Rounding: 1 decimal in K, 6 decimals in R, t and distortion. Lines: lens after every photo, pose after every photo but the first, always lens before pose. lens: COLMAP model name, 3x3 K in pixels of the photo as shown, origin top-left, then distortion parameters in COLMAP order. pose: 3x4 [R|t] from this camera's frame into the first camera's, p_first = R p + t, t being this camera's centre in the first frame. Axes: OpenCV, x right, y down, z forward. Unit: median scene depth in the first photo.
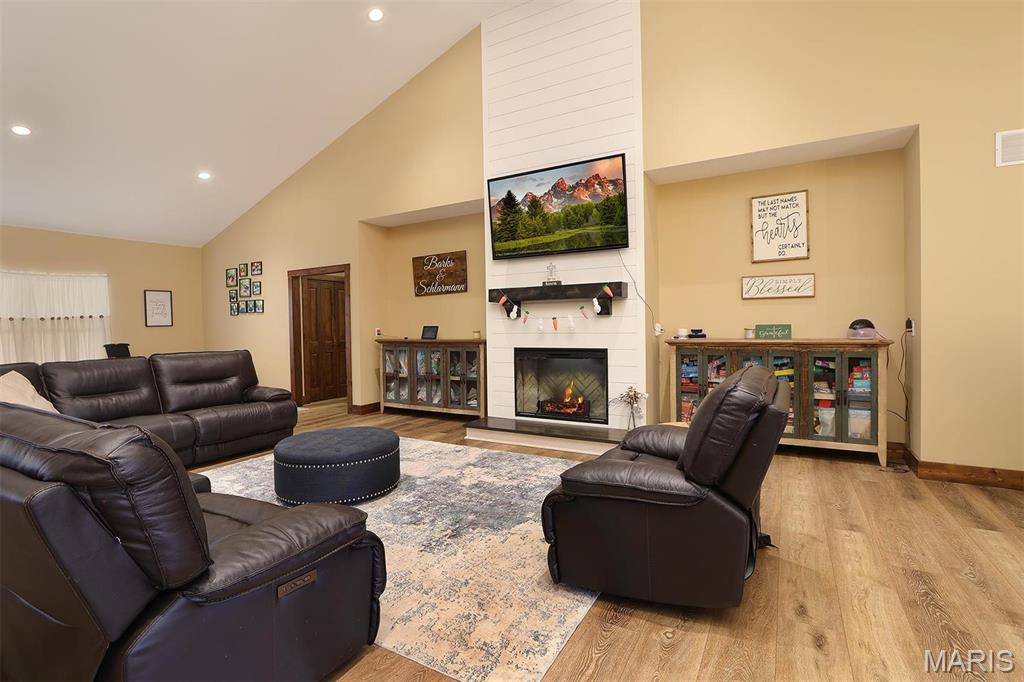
lens RADIAL K [[483.4, 0, 506.8], [0, 483.4, 335.0], [0, 0, 1]] dist [-0.003495, 0.003462]
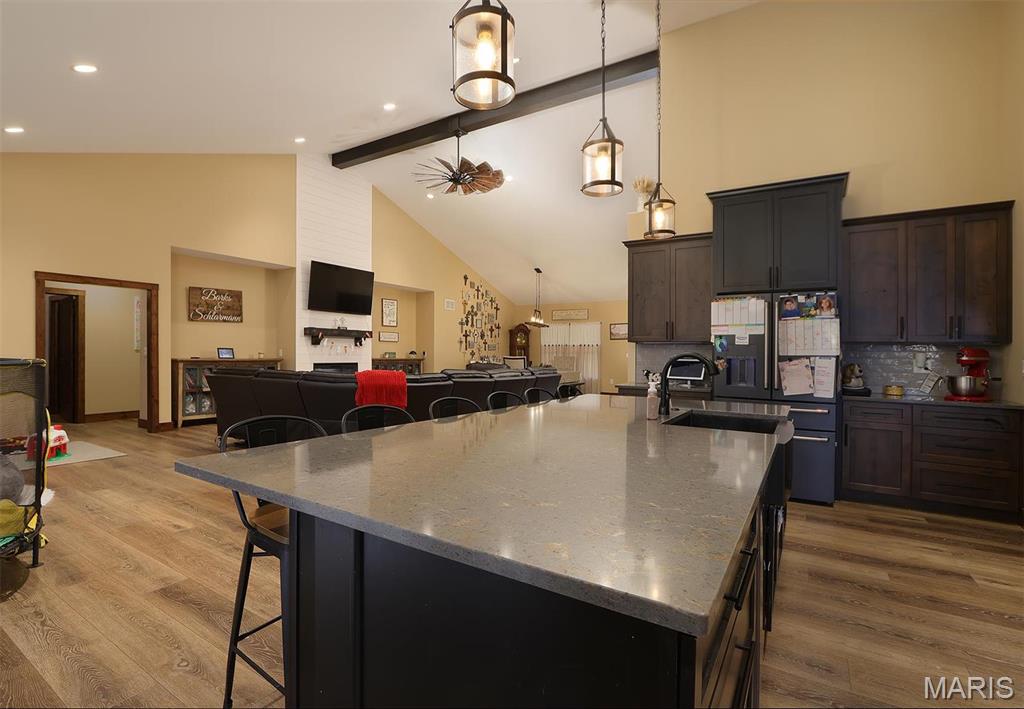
lens RADIAL K [[494.6, 0, 509.6], [0, 494.6, 351.2], [0, 0, 1]] dist [-0.006538, 0.003080]
pose [[0.008415, 0.020608, 0.999752, -1.997180], [0.010346, 0.999732, -0.020695, 0.032701], [-0.999911, 0.010518, 0.008199, 0.374207]]
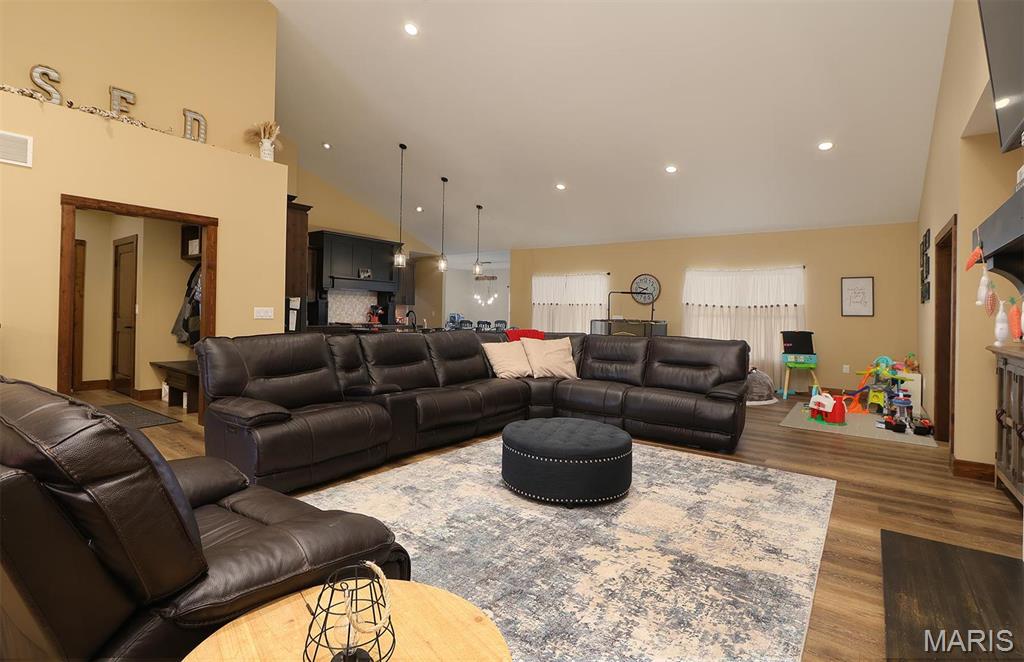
lens RADIAL K [[485.9, 0, 496.0], [0, 485.9, 297.2], [0, 0, 1]] dist [-0.015011, -0.000164]
pose [[-0.129494, -0.022239, -0.991331, 0.448982], [-0.045542, 0.998827, -0.016458, -0.011952], [0.990534, 0.043016, -0.130355, 0.738901]]
